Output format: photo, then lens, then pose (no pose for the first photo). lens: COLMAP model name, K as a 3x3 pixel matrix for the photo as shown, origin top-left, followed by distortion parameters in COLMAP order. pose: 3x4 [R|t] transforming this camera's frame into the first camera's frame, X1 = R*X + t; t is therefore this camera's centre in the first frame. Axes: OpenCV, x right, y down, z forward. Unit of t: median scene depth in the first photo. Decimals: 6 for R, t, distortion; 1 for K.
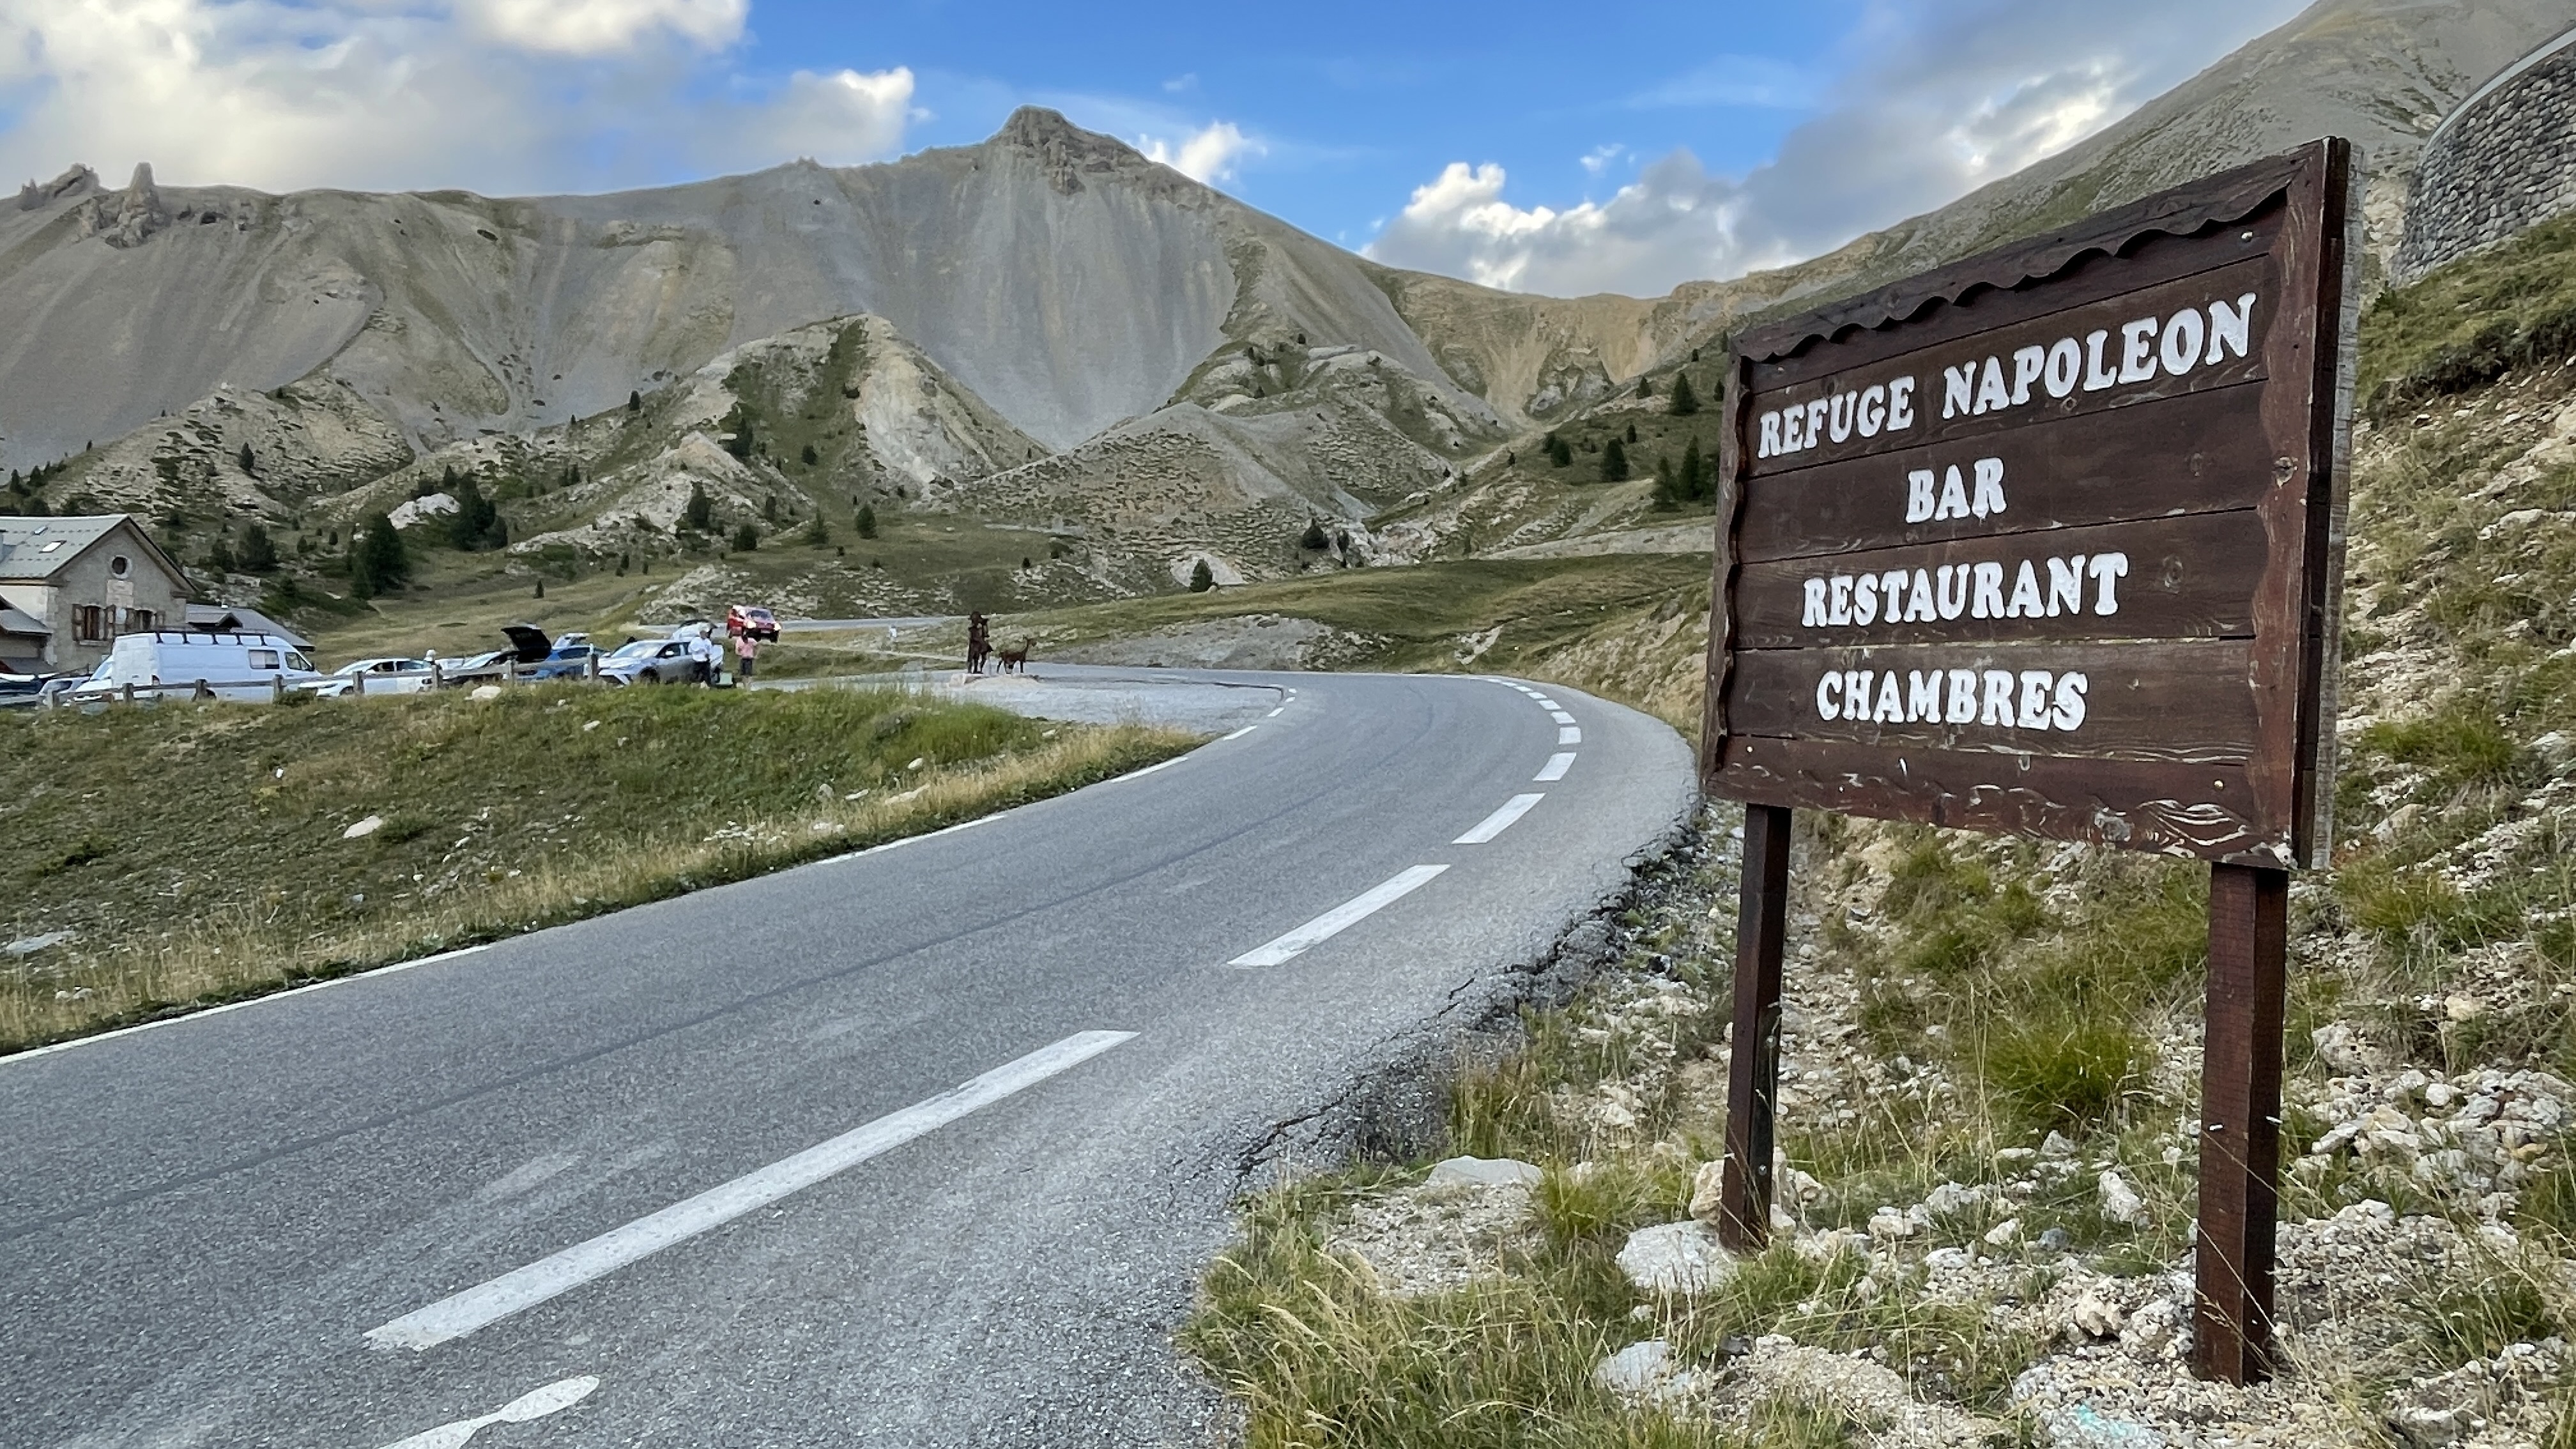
lens RADIAL K [[1626.9, 0, 1288.0], [0, 1626.9, 724.5], [0, 0, 1]] dist [-0.001530, 0.000365]
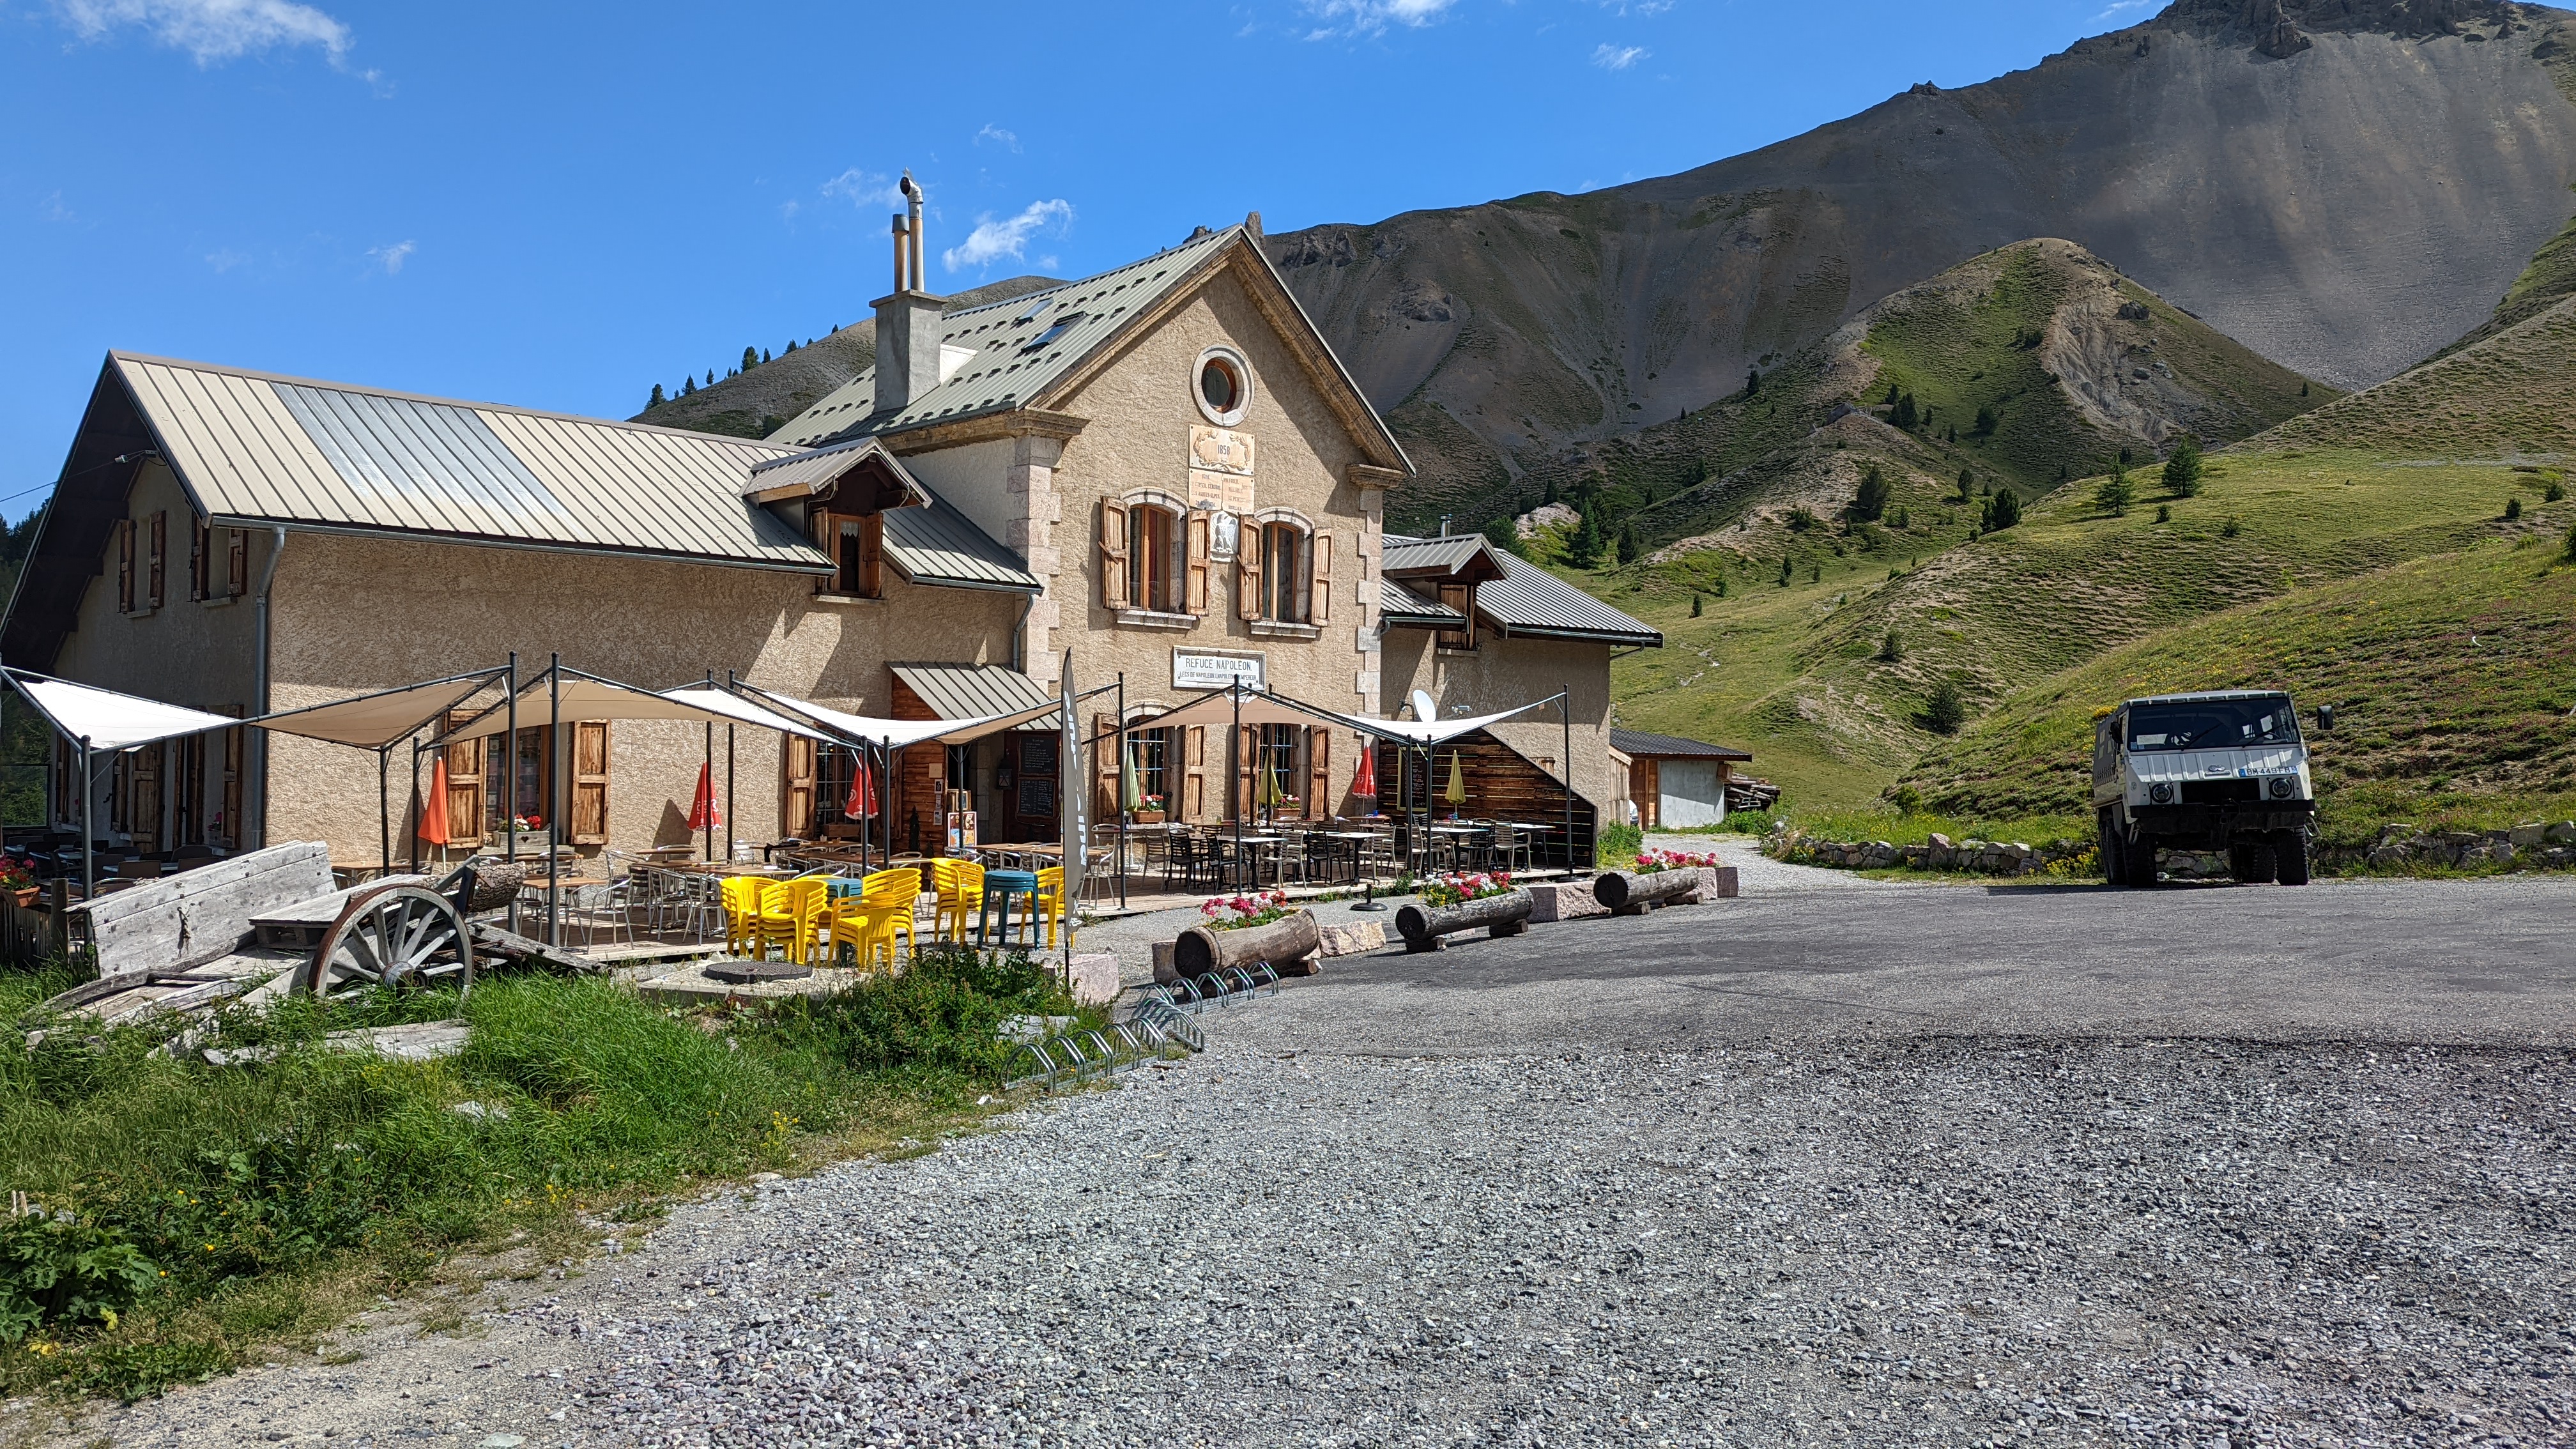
lens RADIAL K [[1626.9, 0, 1288.0], [0, 1626.9, 724.5], [0, 0, 1]] dist [-0.001530, 0.000365]
pose [[0.829046, -0.020783, -0.558794, -0.139125], [0.004181, 0.999512, -0.030972, -0.004901], [0.559165, 0.023341, 0.828728, 0.195786]]
